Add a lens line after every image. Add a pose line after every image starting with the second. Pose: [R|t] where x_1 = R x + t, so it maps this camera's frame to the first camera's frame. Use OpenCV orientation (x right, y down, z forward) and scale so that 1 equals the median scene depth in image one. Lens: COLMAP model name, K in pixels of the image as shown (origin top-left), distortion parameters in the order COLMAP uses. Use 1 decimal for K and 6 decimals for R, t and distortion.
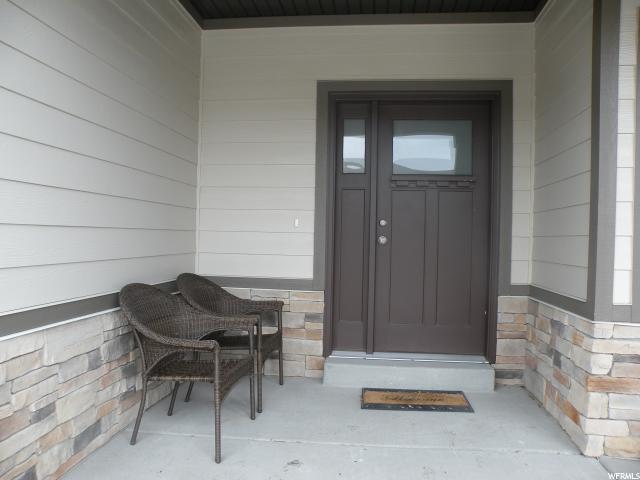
lens RADIAL K [[524.2, 0, 319.9], [0, 524.2, 241.2], [0, 0, 1]] dist [-0.096337, 0.058726]
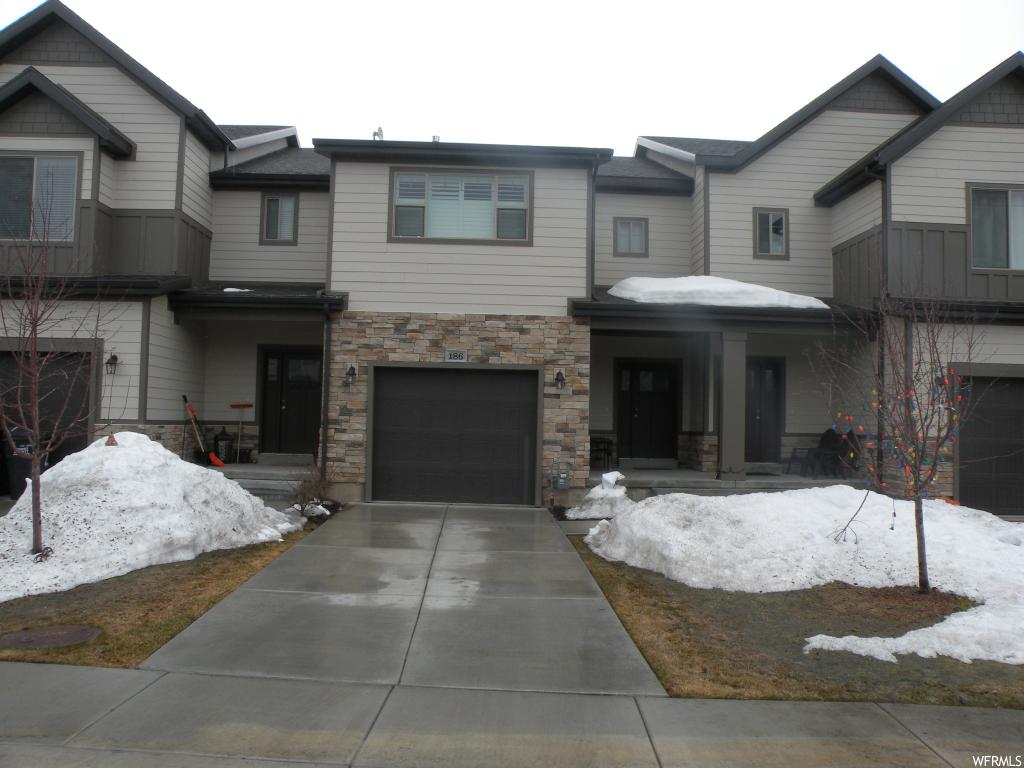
lens RADIAL K [[838.7, 0, 511.4], [0, 838.7, 383.3], [0, 0, 1]] dist [-0.096337, 0.058726]
pose [[0.991519, 0.004297, 0.129893, -1.167273], [0.005866, 0.996955, -0.077763, 0.175173], [-0.129832, 0.077866, 0.988474, -3.456890]]
